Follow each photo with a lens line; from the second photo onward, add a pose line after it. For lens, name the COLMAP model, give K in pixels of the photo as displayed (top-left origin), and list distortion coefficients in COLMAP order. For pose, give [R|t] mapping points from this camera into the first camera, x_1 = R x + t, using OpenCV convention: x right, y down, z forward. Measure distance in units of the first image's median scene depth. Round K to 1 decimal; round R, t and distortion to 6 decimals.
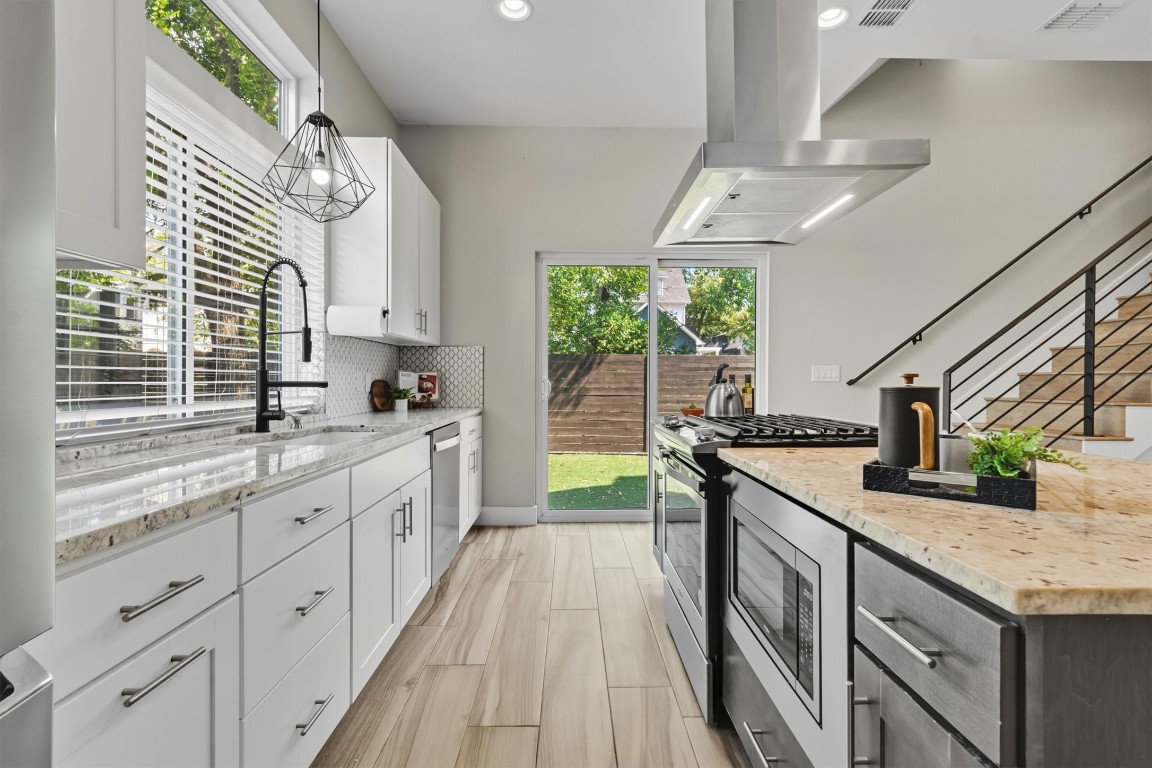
lens RADIAL K [[507.8, 0, 576.0], [0, 507.8, 384.0], [0, 0, 1]] dist [0.000781, 0.000054]
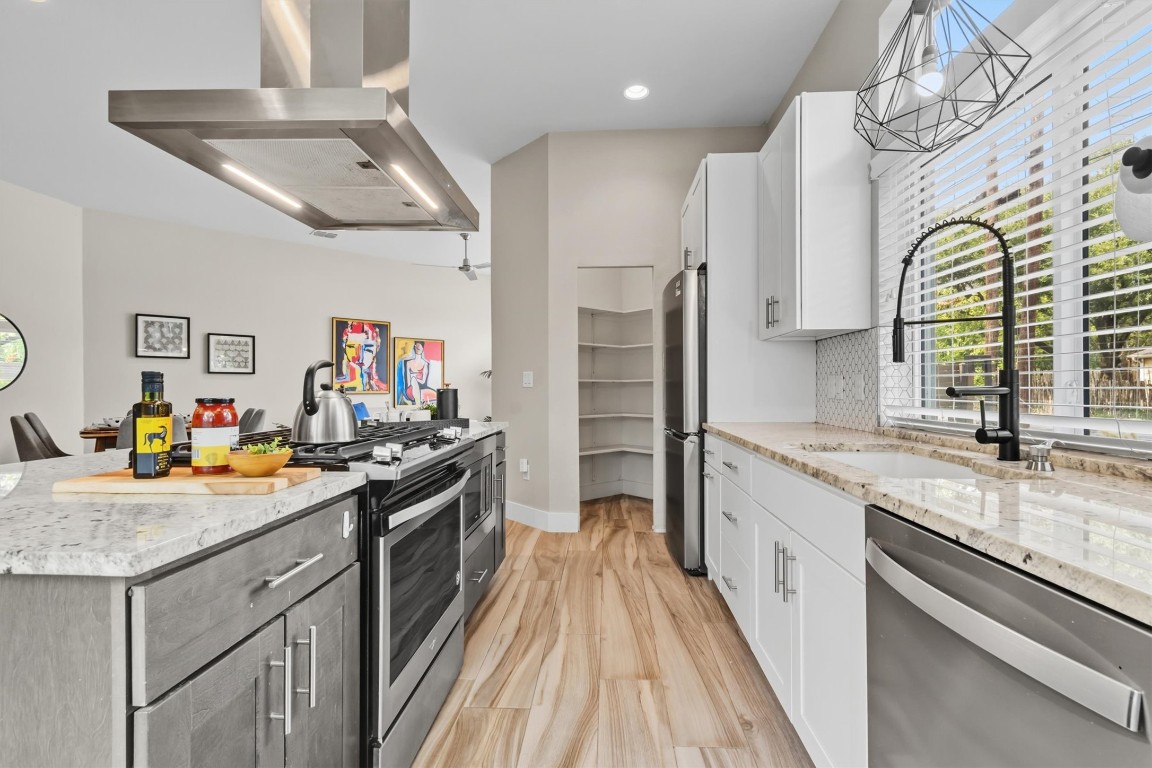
lens RADIAL K [[507.8, 0, 576.0], [0, 507.8, 384.0], [0, 0, 1]] dist [0.000781, 0.000054]
pose [[-0.997303, 0.002038, 0.073370, -0.092514], [0.001904, 0.999996, -0.001891, -0.008441], [-0.073374, -0.001746, -0.997303, 1.914900]]
